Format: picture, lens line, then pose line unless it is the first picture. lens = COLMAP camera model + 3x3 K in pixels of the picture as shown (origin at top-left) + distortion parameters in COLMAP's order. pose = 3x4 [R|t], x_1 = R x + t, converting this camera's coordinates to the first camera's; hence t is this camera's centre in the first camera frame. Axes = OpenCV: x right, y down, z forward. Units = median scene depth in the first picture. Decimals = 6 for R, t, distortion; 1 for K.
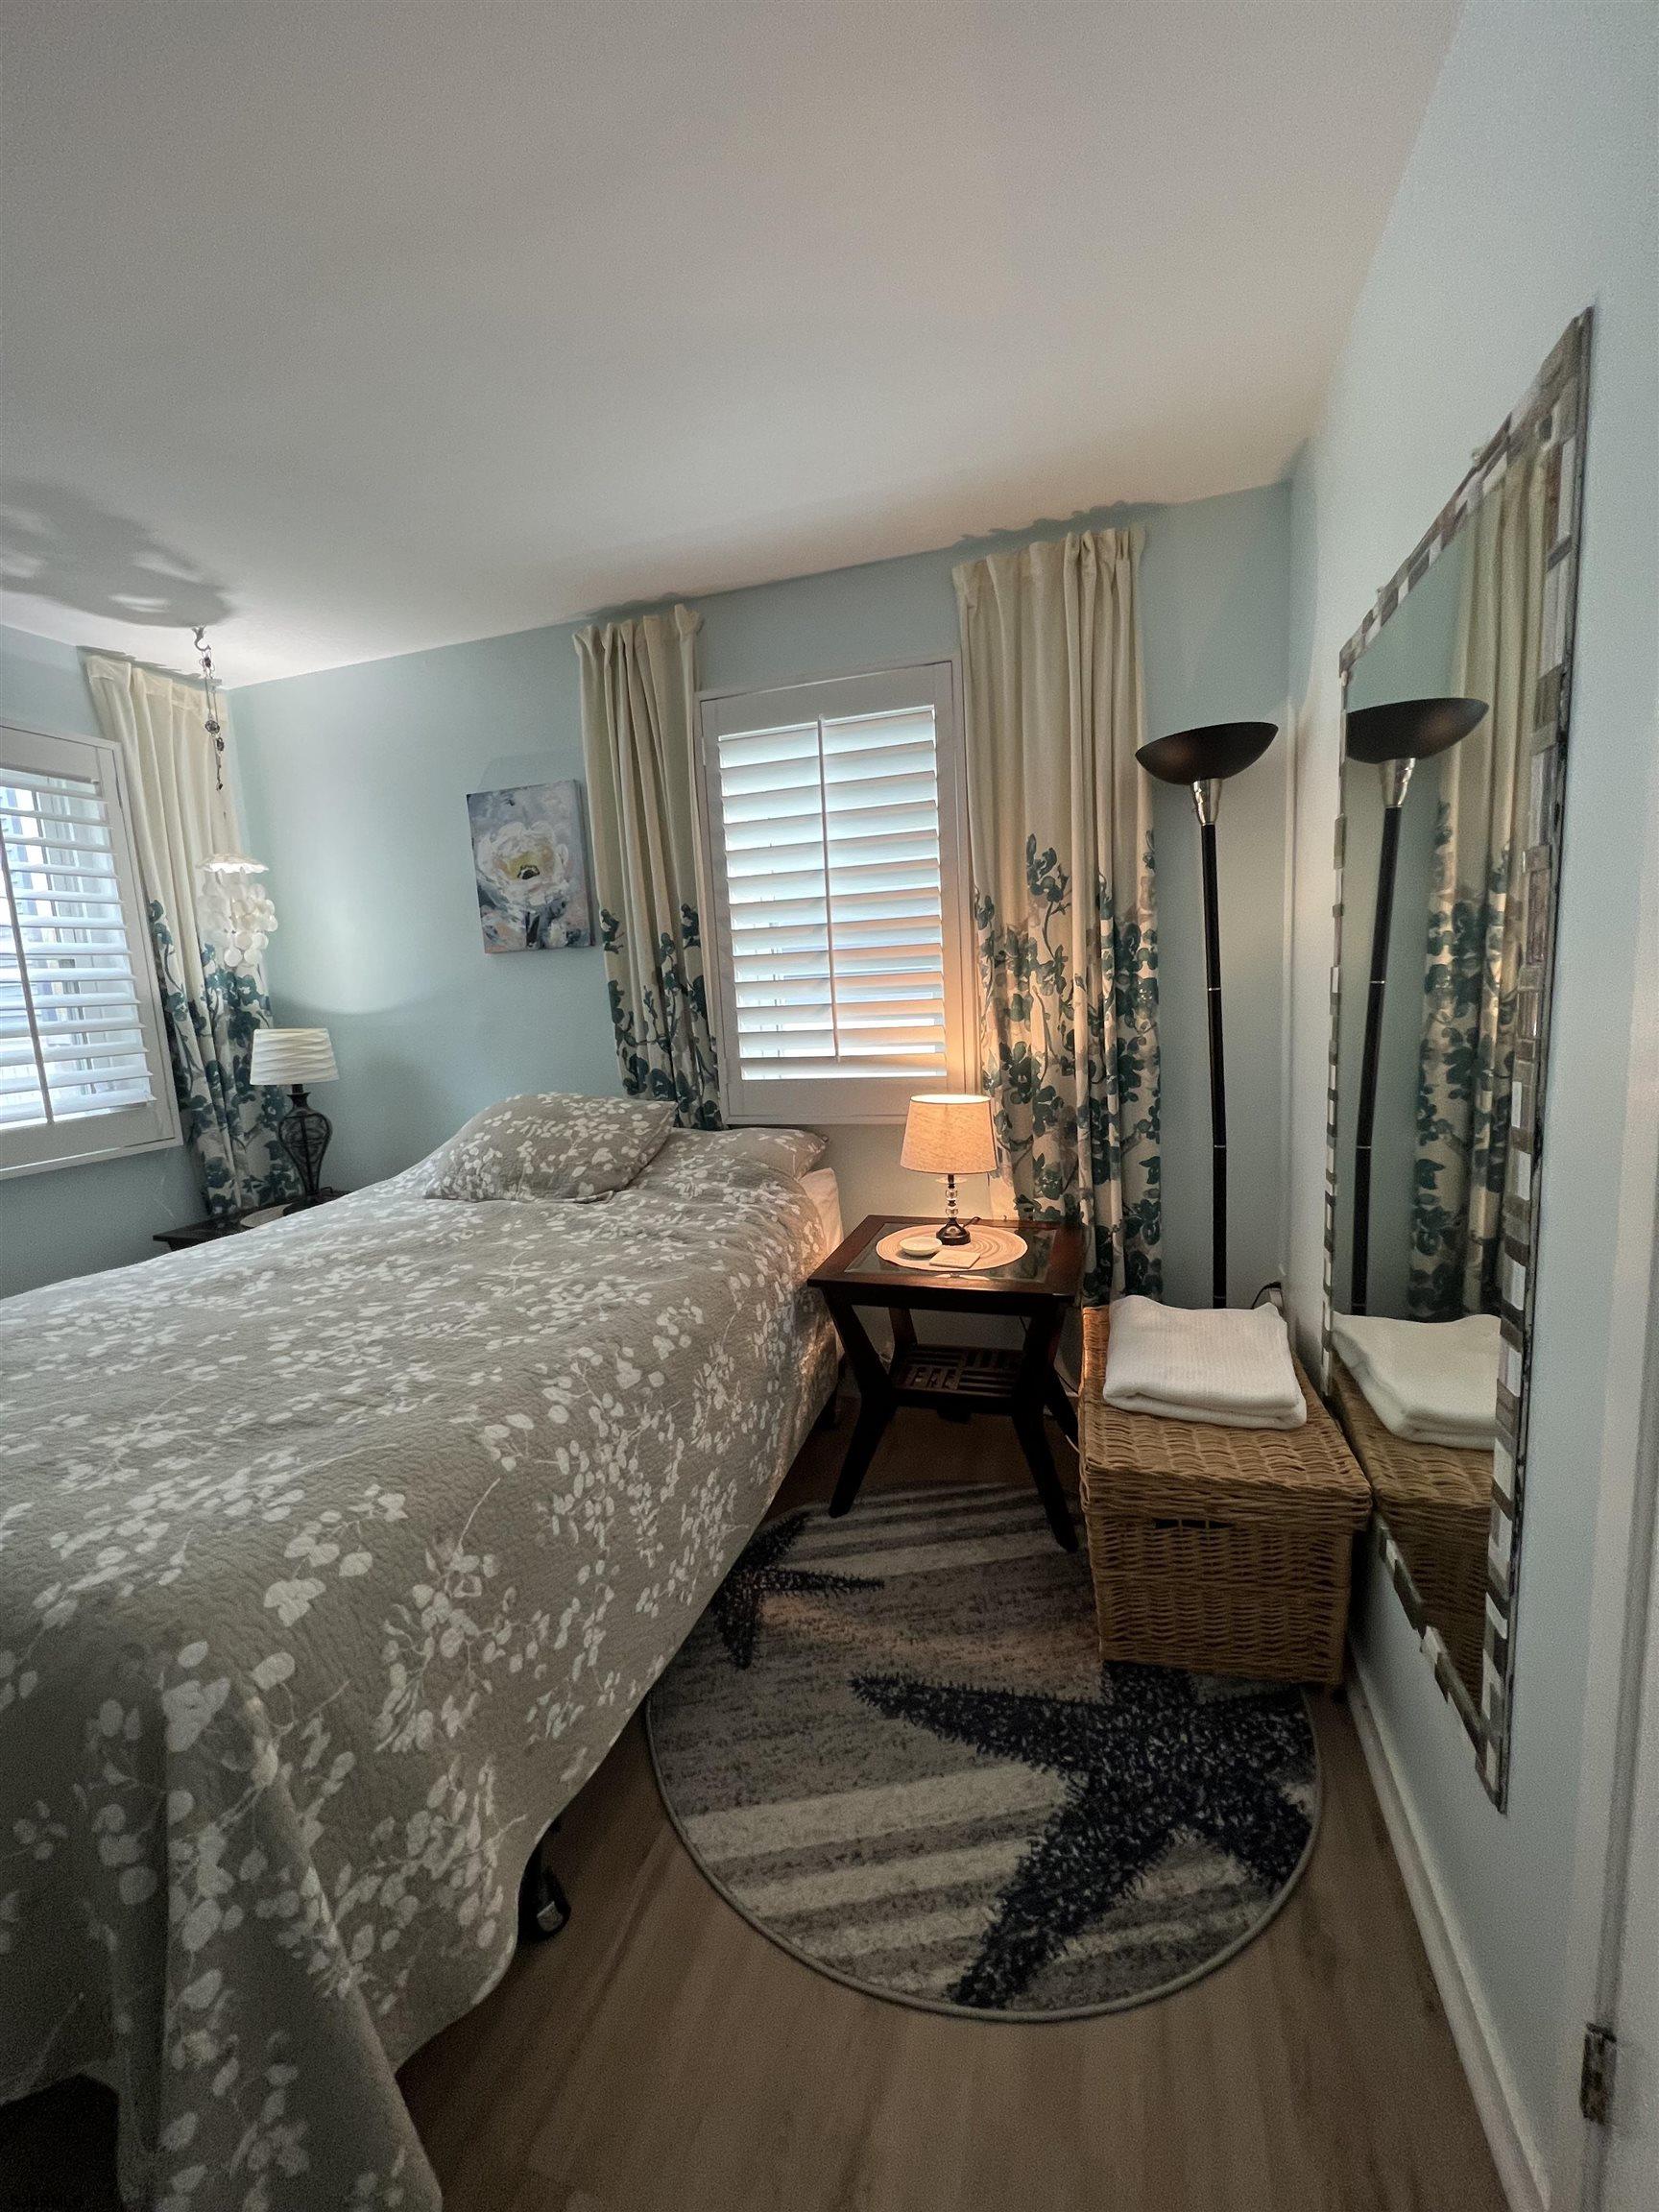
lens RADIAL K [[881.6, 0, 835.2], [0, 881.6, 1100.1], [0, 0, 1]] dist [-0.001383, -0.000314]
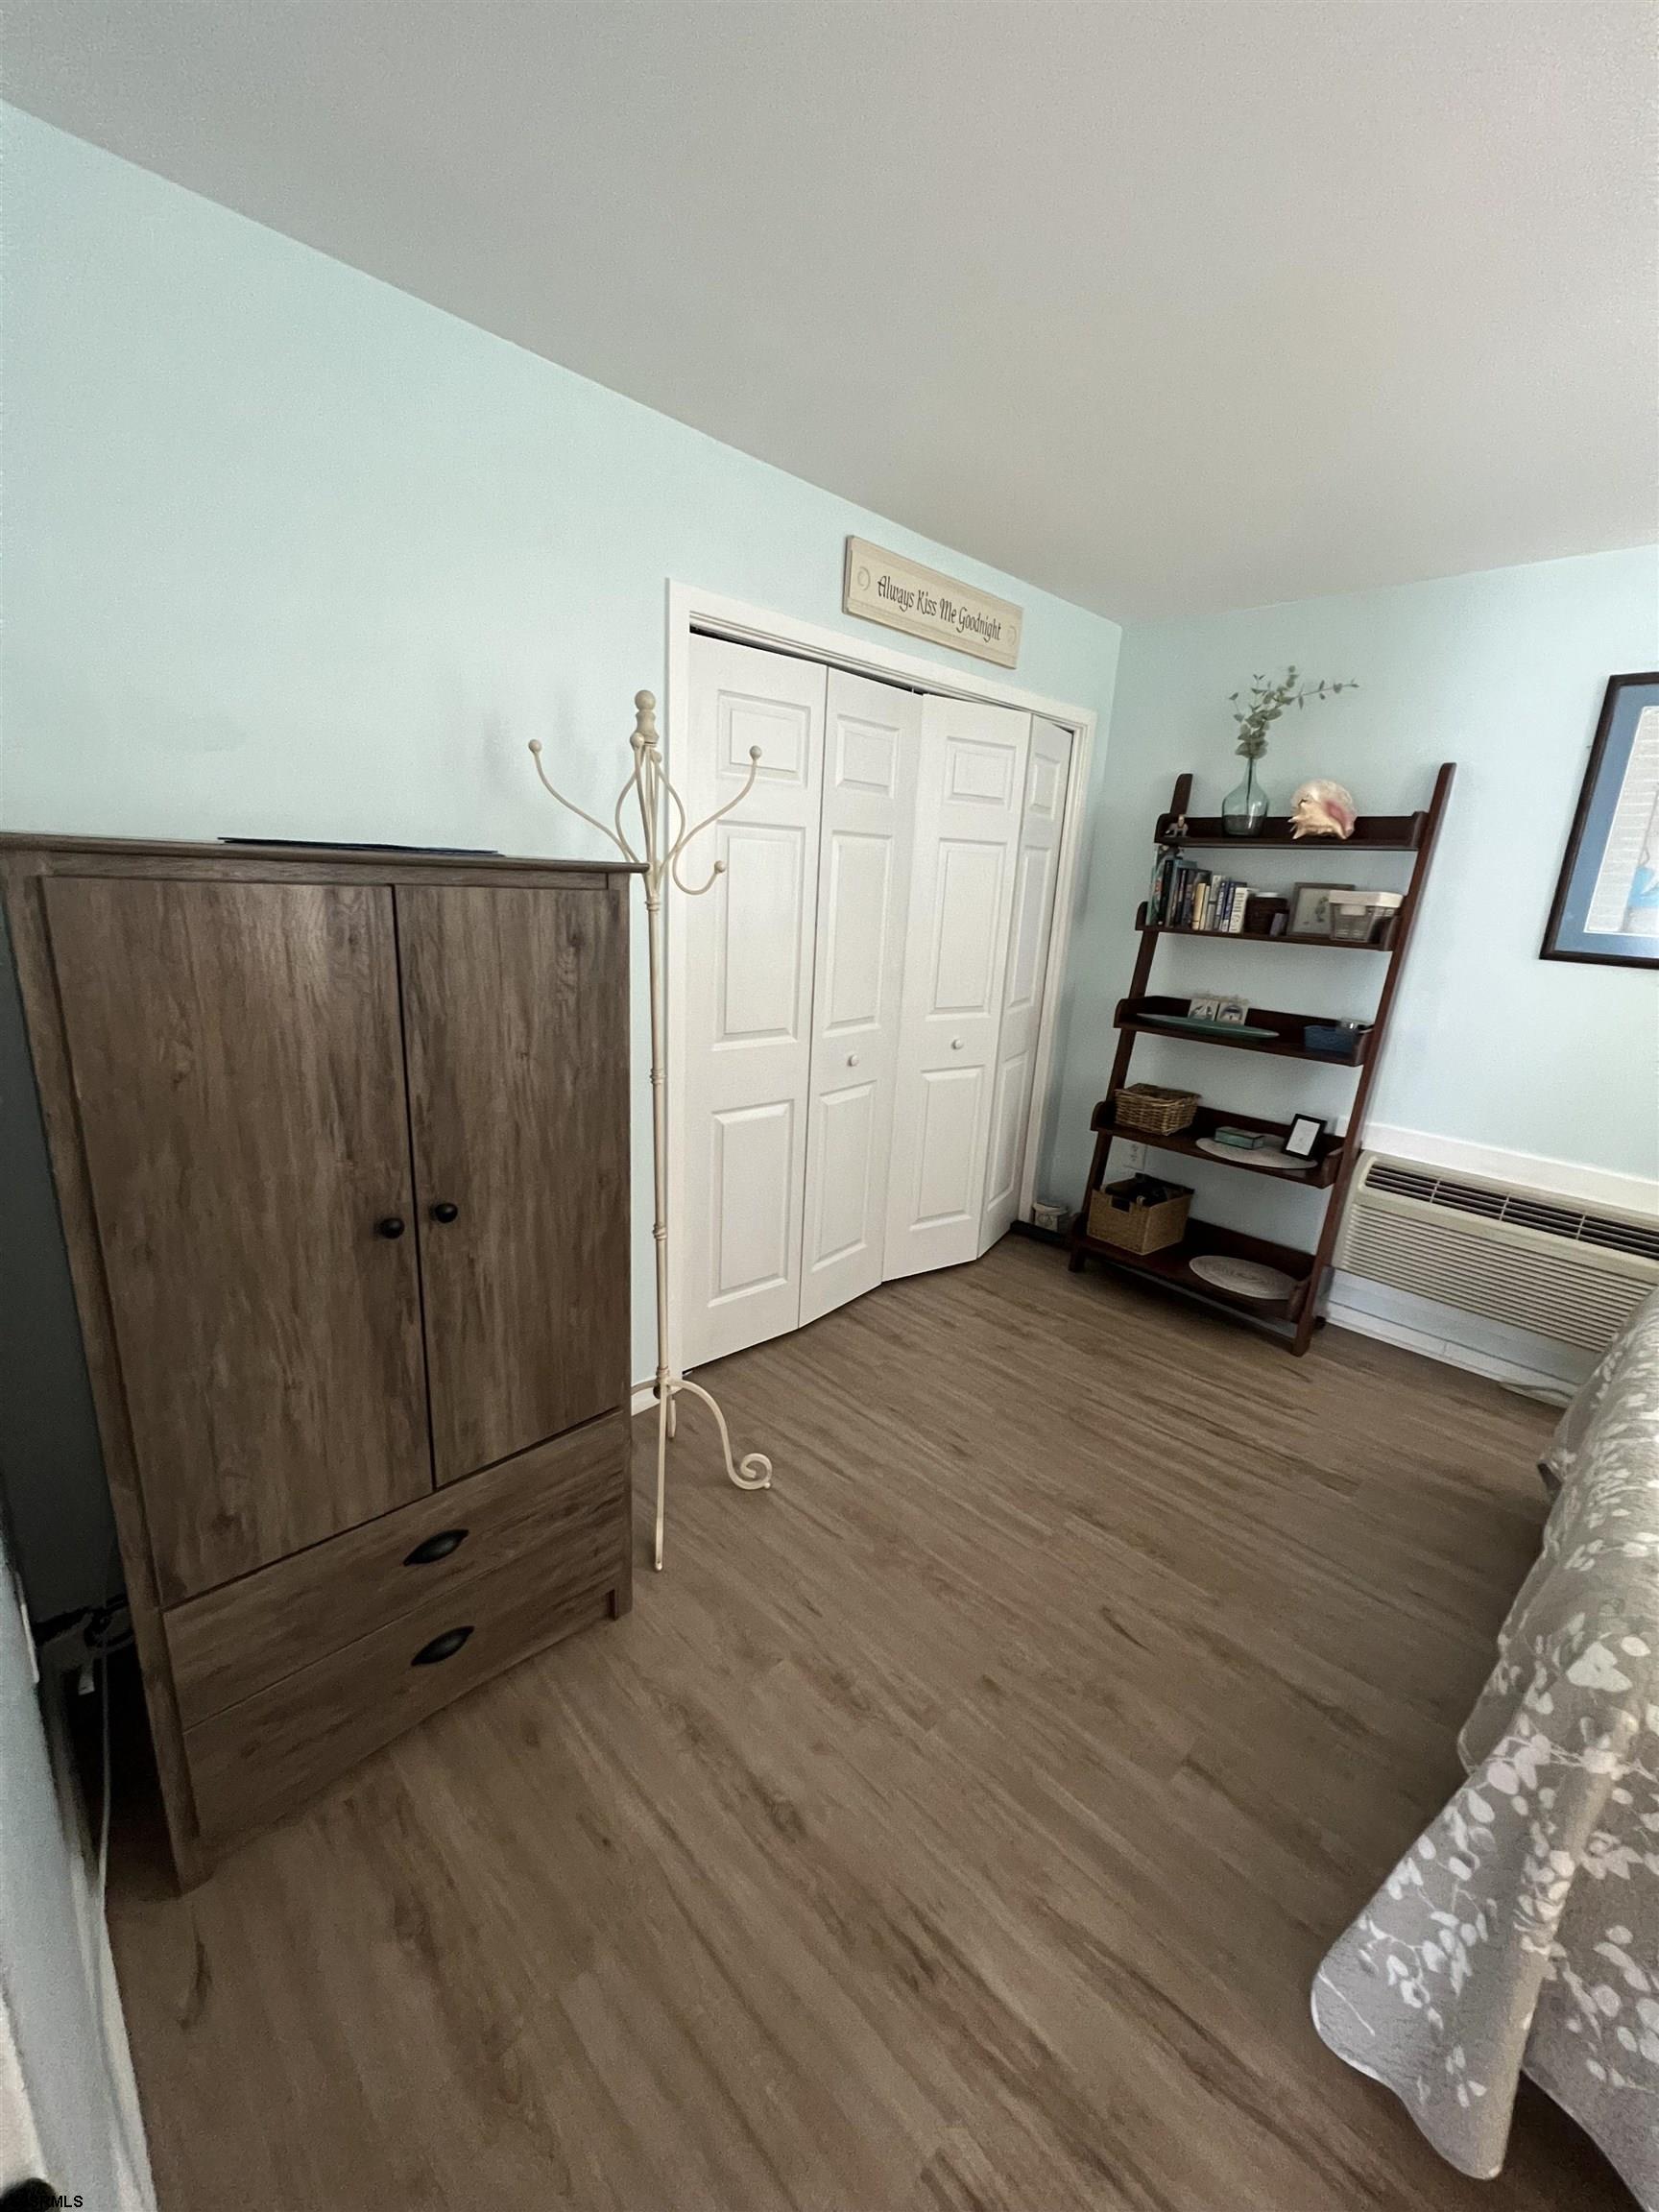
lens RADIAL K [[881.6, 0, 835.2], [0, 881.6, 1100.1], [0, 0, 1]] dist [-0.001383, -0.000314]
pose [[-0.461160, 0.250907, -0.851103, 0.226449], [-0.151776, 0.922746, 0.354265, -0.114210], [0.874240, 0.292550, -0.387452, 0.133229]]
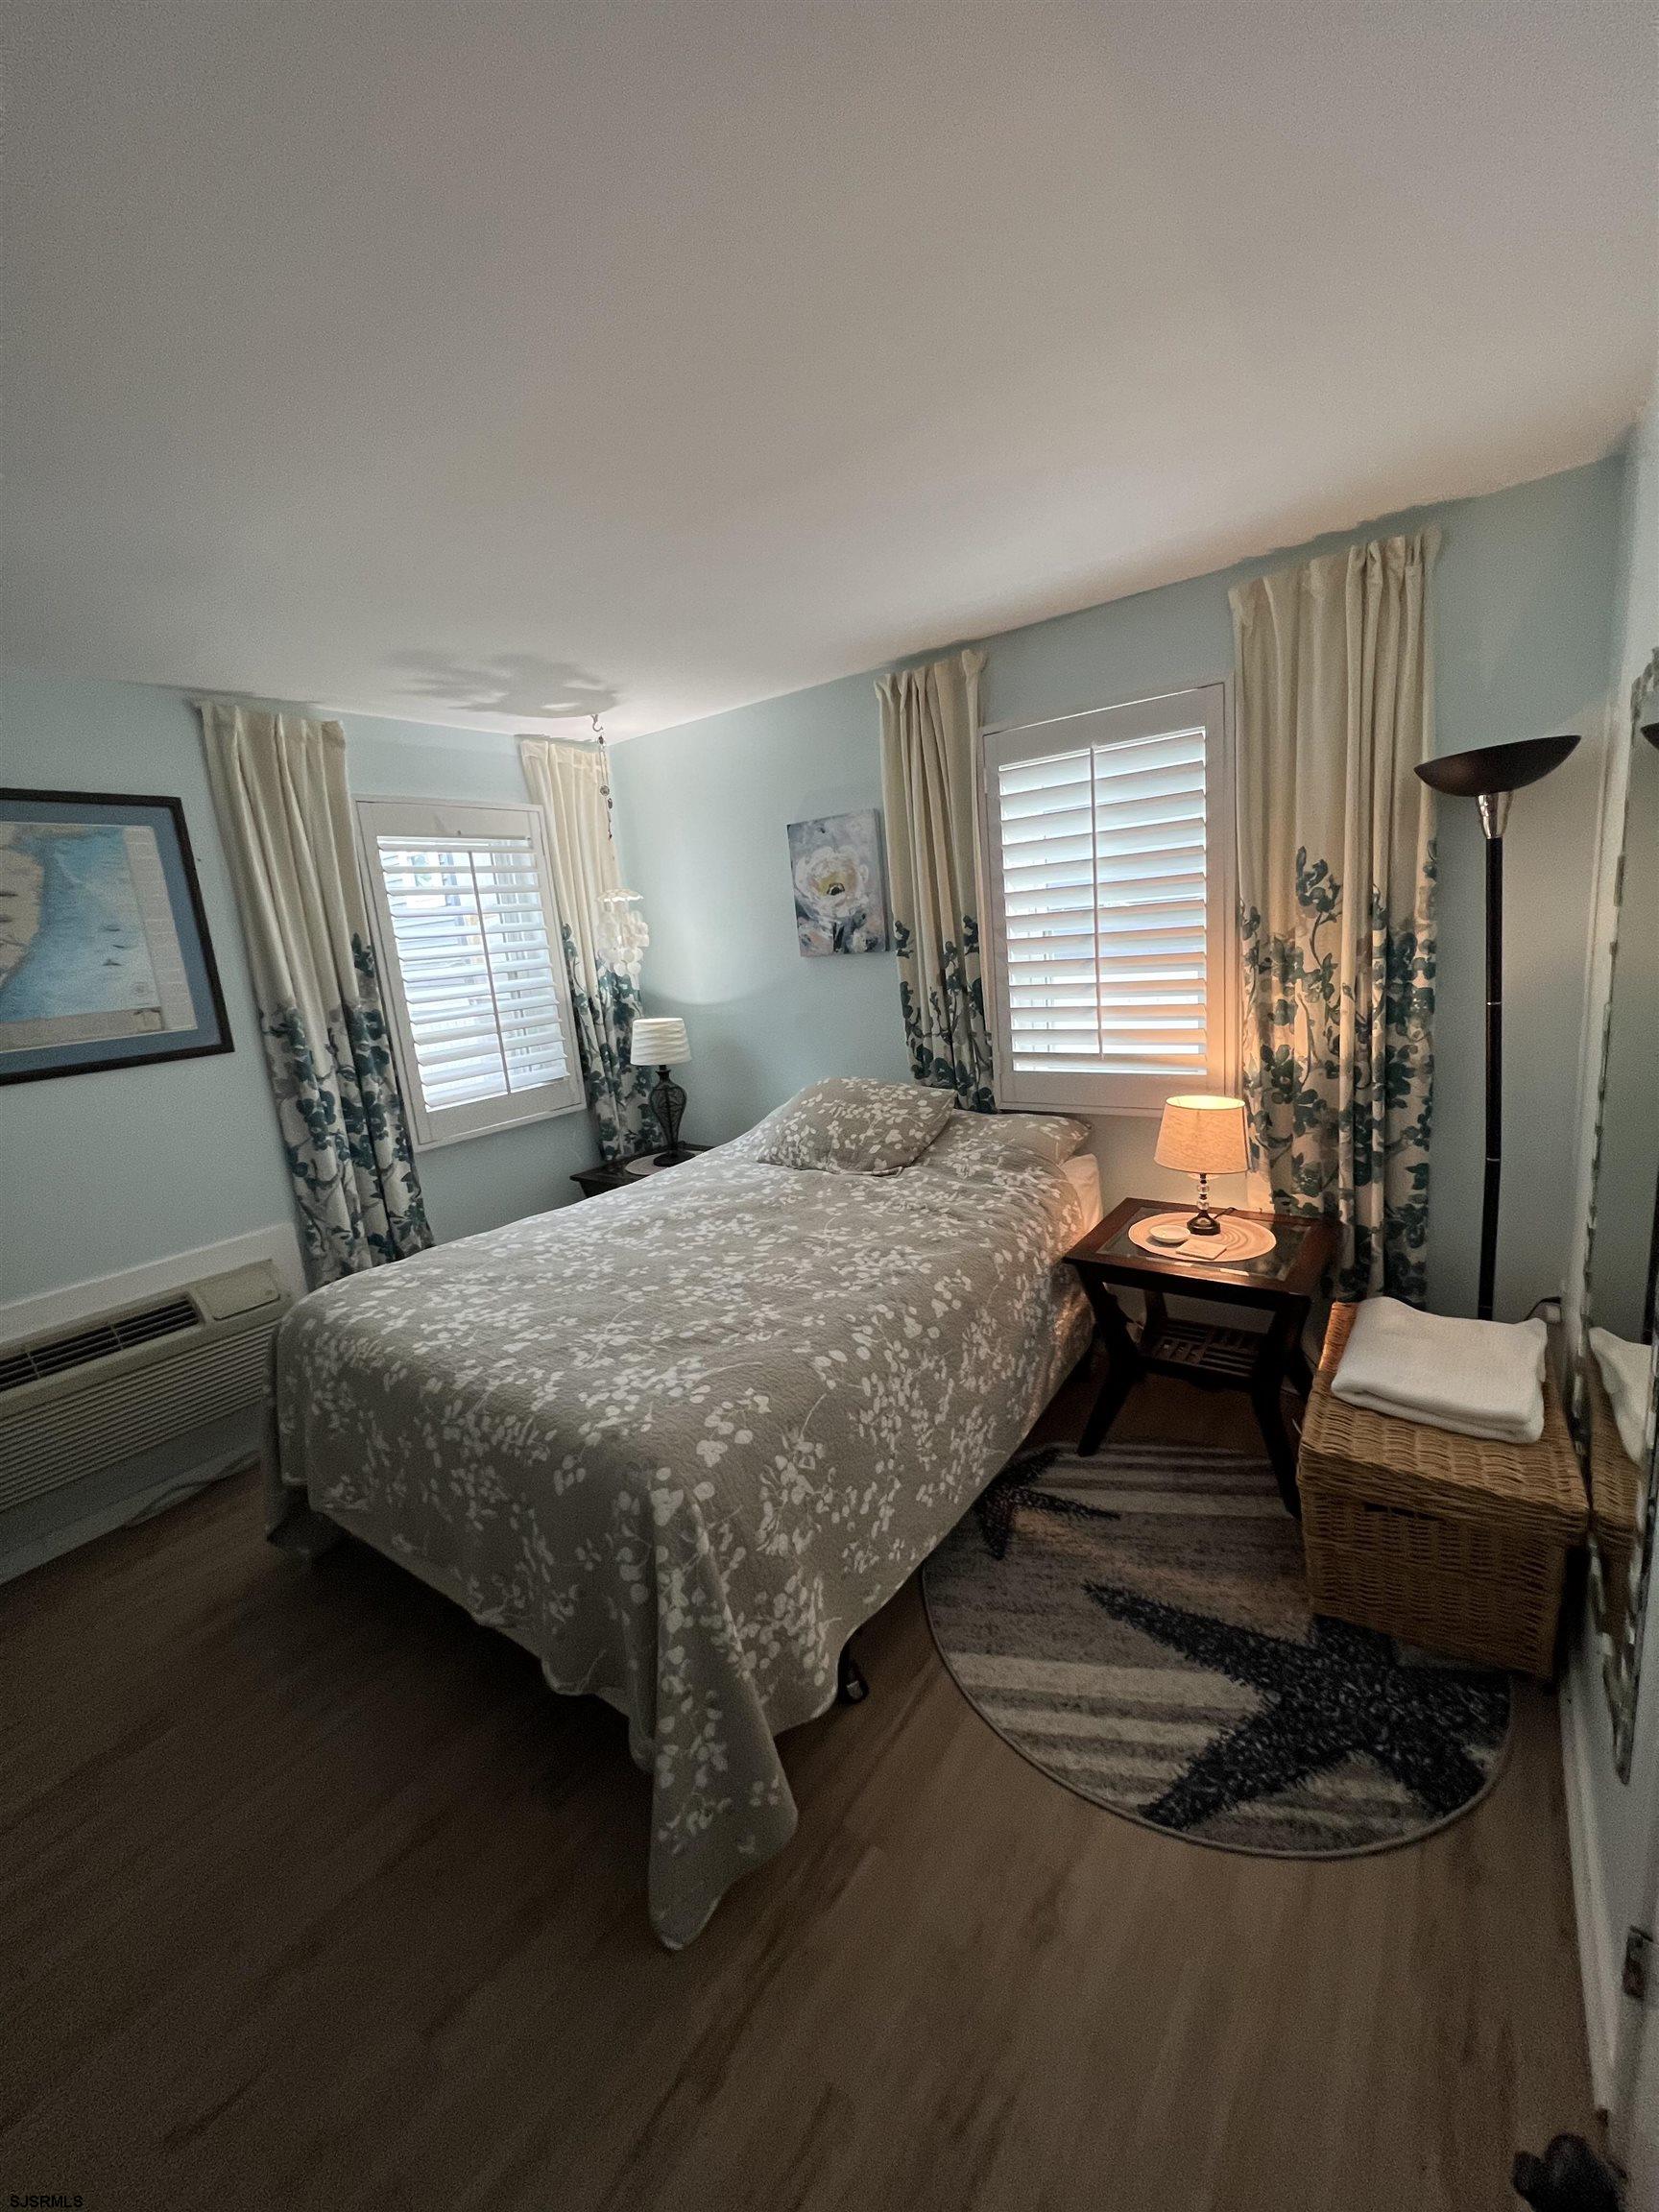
lens RADIAL K [[881.6, 0, 835.2], [0, 881.6, 1100.1], [0, 0, 1]] dist [-0.001383, -0.000314]
pose [[0.948703, 0.030679, -0.314676, 0.044541], [-0.006110, 0.996874, 0.078770, -0.097425], [0.316109, -0.072807, 0.945925, -0.193743]]
